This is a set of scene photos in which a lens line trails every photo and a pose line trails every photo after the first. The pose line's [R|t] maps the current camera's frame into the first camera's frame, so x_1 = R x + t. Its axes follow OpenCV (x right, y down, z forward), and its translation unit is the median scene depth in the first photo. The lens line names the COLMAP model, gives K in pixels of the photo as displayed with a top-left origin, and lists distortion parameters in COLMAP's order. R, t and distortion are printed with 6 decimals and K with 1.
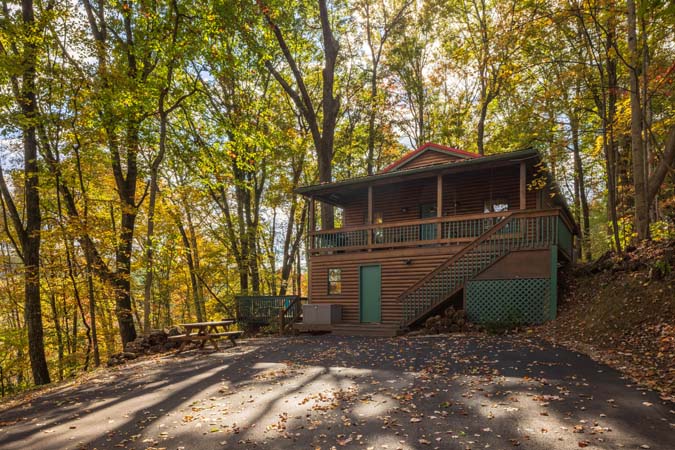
lens RADIAL K [[730.8, 0, 337.5], [0, 730.8, 225.0], [0, 0, 1]] dist [-0.134481, 0.005048]
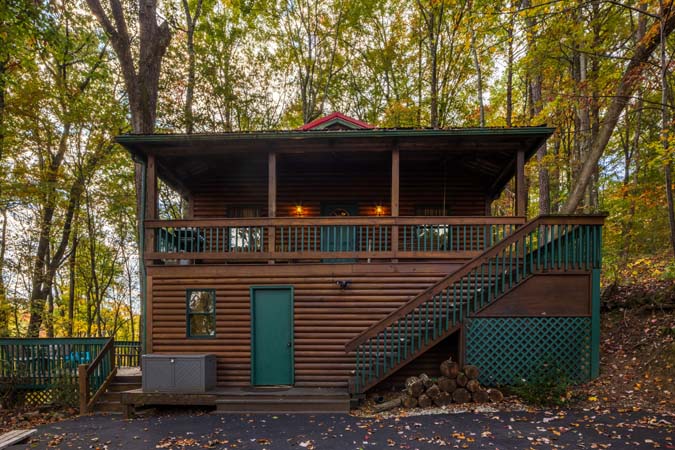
lens RADIAL K [[730.8, 0, 337.5], [0, 730.8, 225.0], [0, 0, 1]] dist [-0.134481, 0.005048]
pose [[0.811050, 0.086791, 0.578503, -0.264306], [-0.064965, 0.996179, -0.058374, 0.036953], [-0.581359, 0.009762, 0.813589, 0.508202]]
